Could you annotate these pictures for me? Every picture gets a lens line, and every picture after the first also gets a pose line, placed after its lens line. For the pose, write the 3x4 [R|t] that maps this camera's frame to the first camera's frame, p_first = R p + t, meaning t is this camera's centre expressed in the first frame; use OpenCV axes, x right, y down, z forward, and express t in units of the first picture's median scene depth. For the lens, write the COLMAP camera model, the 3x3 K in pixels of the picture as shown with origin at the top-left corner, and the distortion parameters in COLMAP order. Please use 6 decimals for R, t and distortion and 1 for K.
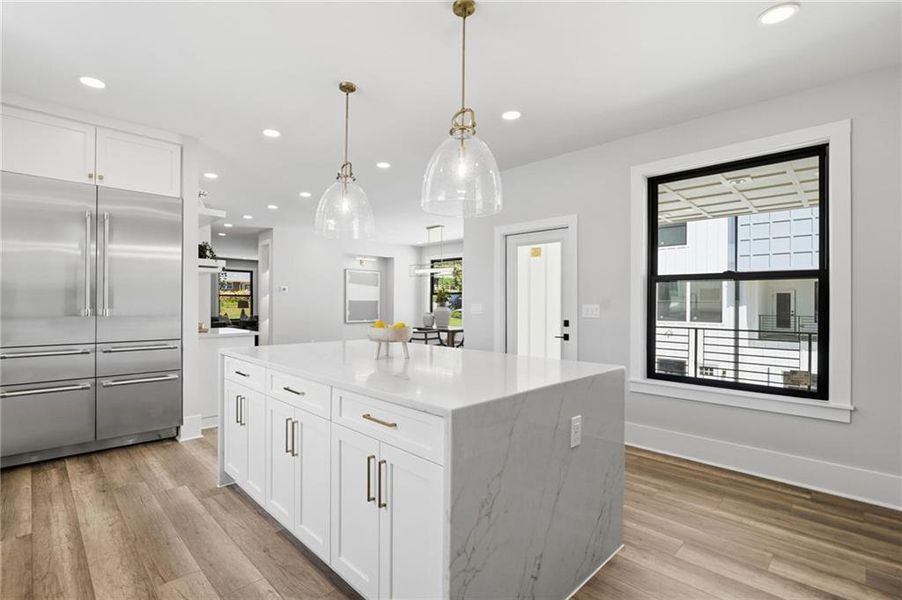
lens RADIAL K [[415.4, 0, 407.6], [0, 415.4, 295.6], [0, 0, 1]] dist [0.011917, -0.000778]
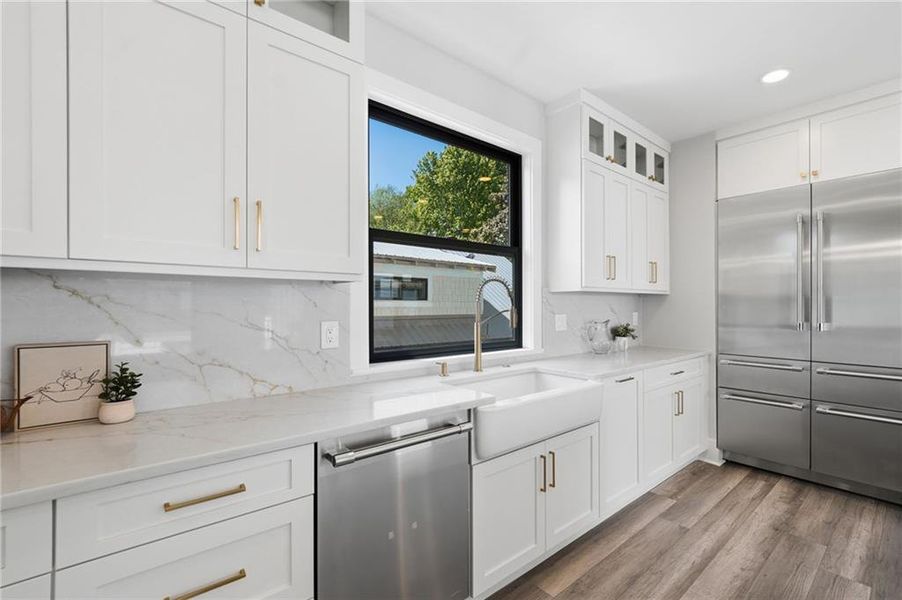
lens RADIAL K [[407.8, 0, 511.3], [0, 407.8, 302.2], [0, 0, 1]] dist [0.005977, 0.003036]
pose [[0.050144, -0.015458, -0.998622, 0.111602], [0.016489, 0.999757, -0.014648, -0.009873], [0.998606, -0.015732, 0.050387, 0.369572]]
